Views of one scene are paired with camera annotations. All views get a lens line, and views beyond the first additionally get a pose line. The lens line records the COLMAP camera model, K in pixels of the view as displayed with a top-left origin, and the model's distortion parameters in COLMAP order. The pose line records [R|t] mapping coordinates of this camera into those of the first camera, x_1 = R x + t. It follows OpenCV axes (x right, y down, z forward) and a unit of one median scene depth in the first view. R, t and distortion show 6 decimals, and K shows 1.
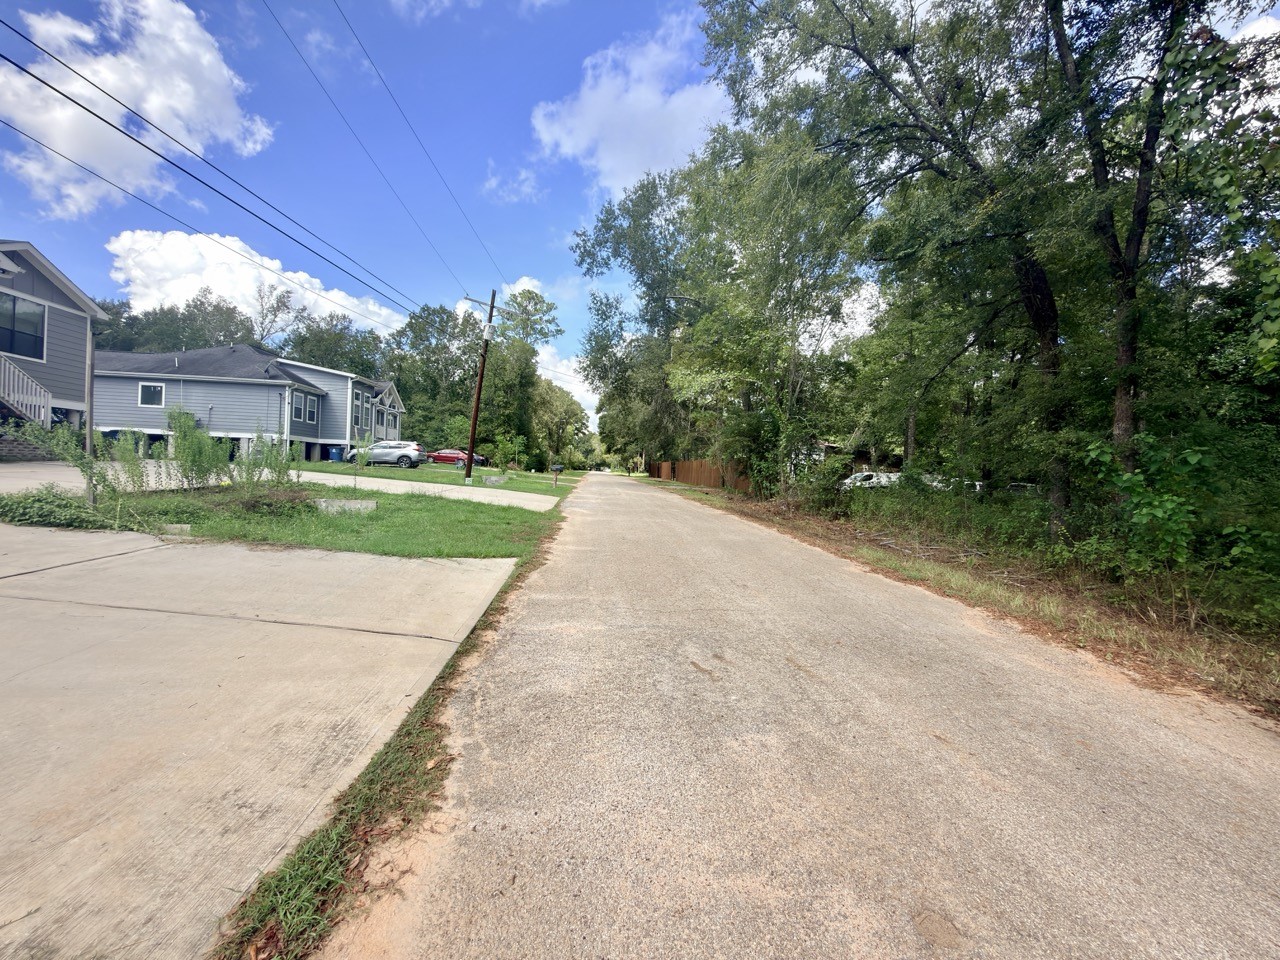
lens RADIAL K [[511.1, 0, 637.7], [0, 511.1, 484.7], [0, 0, 1]] dist [0.001963, 0.000353]
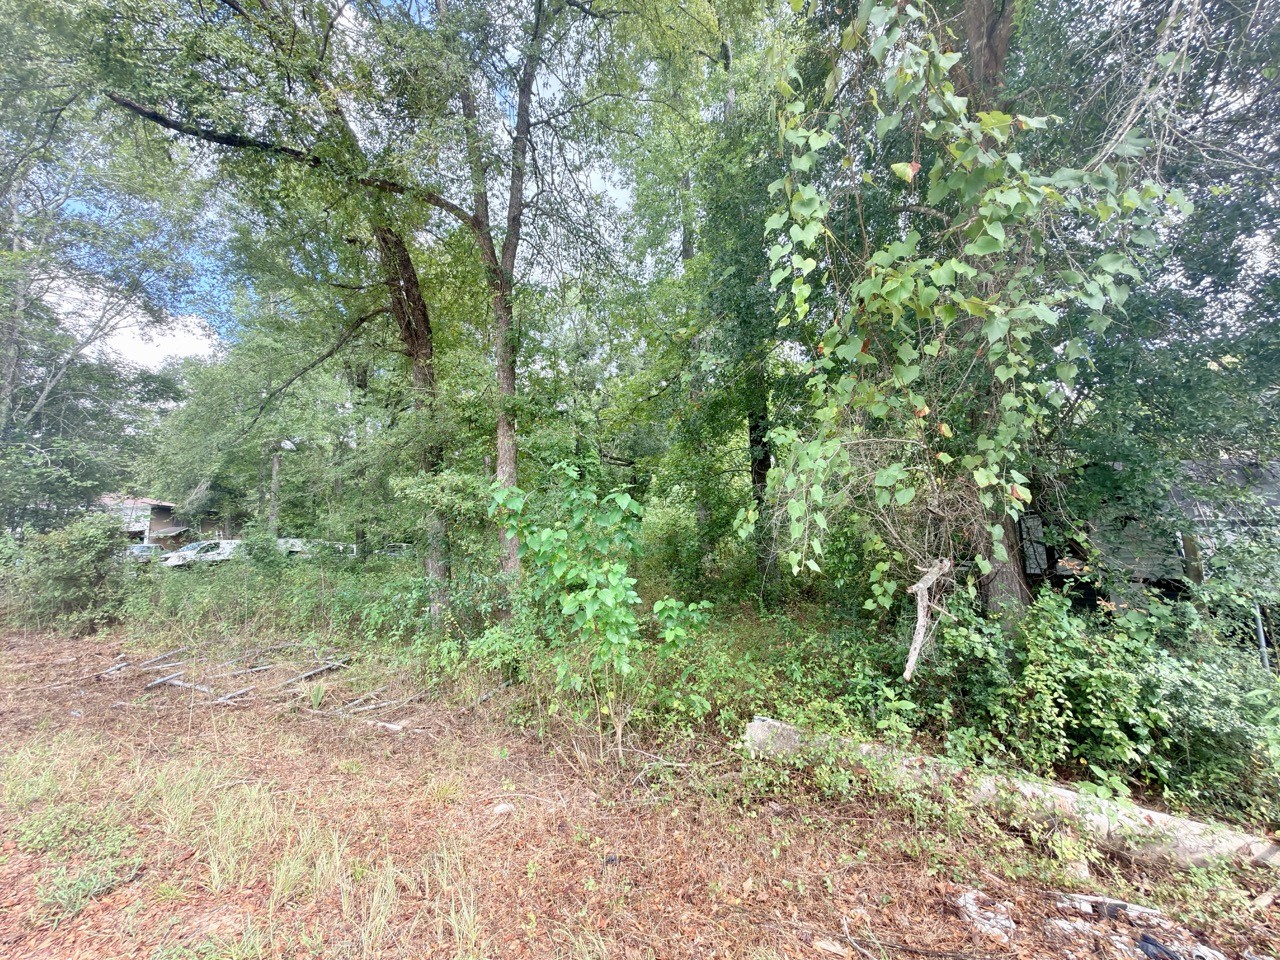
lens RADIAL K [[511.1, 0, 645.4], [0, 511.1, 478.8], [0, 0, 1]] dist [0.001963, 0.000353]
pose [[0.463104, 0.056407, 0.884507, 0.093690], [0.063246, 0.993325, -0.096460, -0.003093], [-0.884045, 0.100613, 0.456445, 0.121208]]
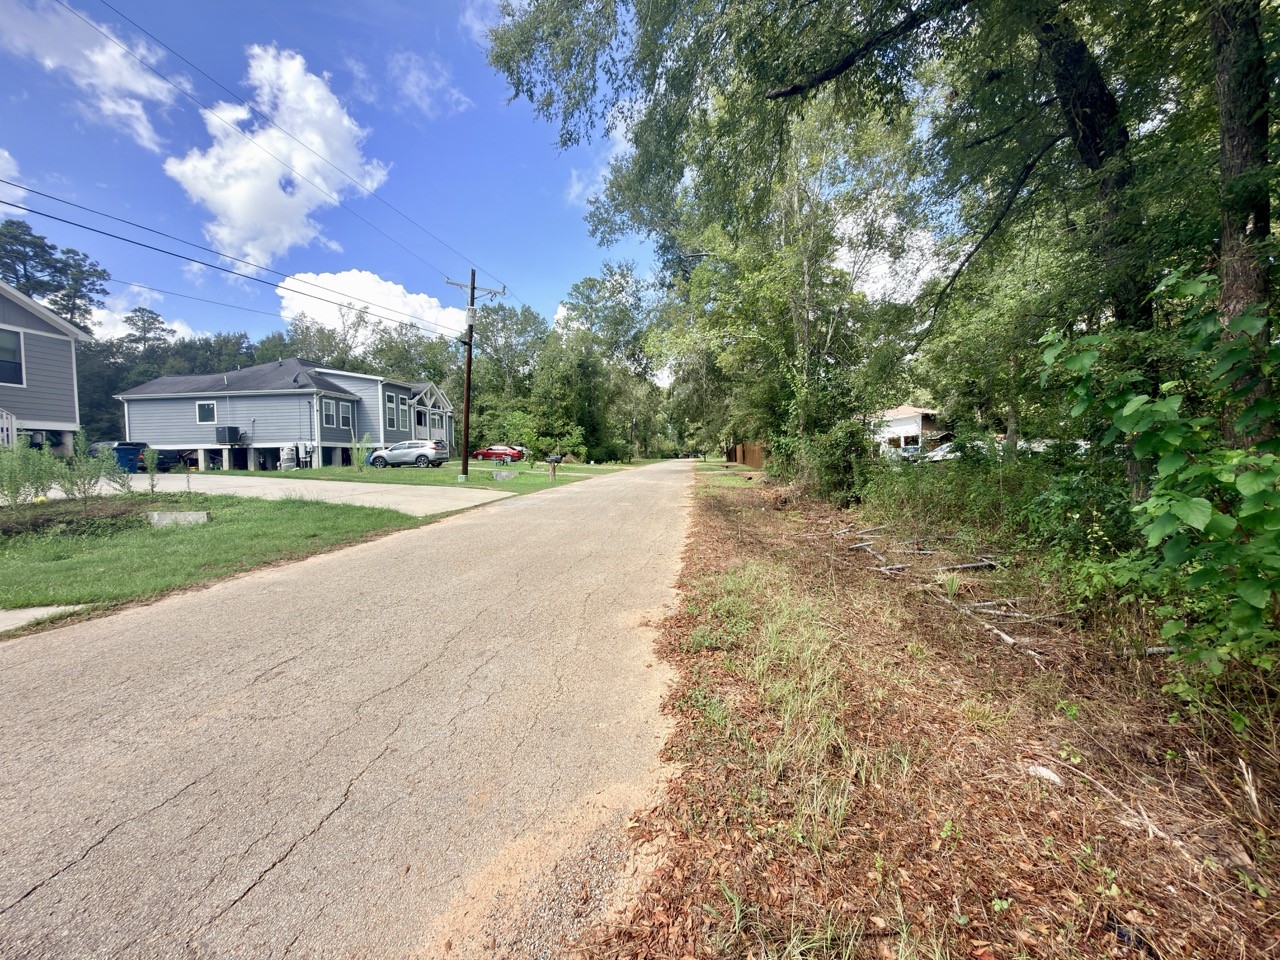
lens RADIAL K [[511.1, 0, 638.9], [0, 511.1, 481.6], [0, 0, 1]] dist [0.001963, 0.000353]
pose [[0.977270, -0.047614, -0.206583, 0.134291], [0.051225, 0.998613, 0.012159, 0.003022], [0.205717, -0.022464, 0.978354, 0.113777]]
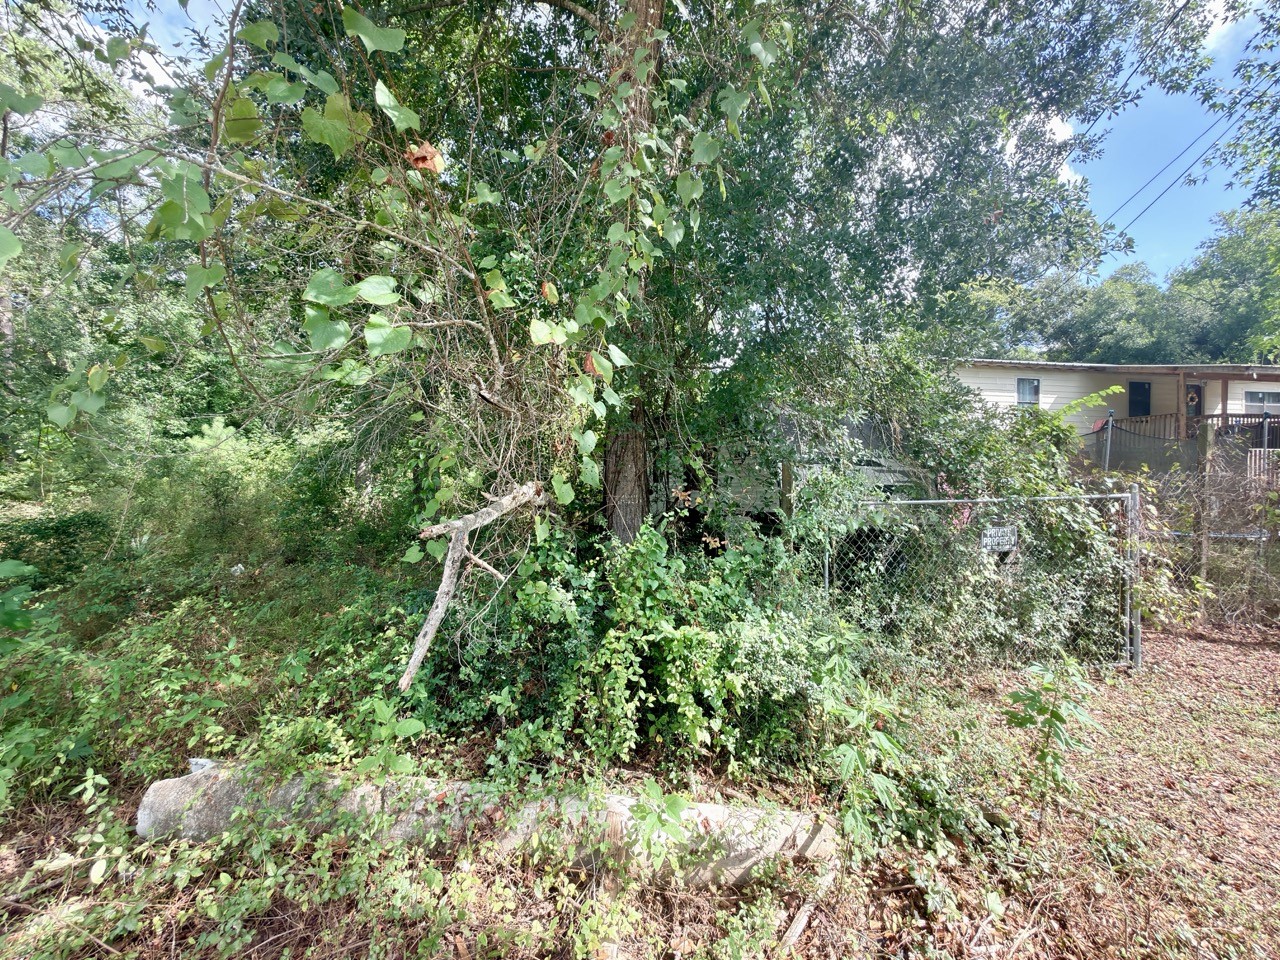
lens RADIAL K [[511.1, 0, 643.1], [0, 511.1, 482.1], [0, 0, 1]] dist [0.001963, 0.000353]
pose [[-0.057150, -0.052475, 0.996986, 0.156336], [0.010642, 0.998529, 0.053167, 0.004600], [-0.998309, 0.013649, -0.056508, 0.100575]]
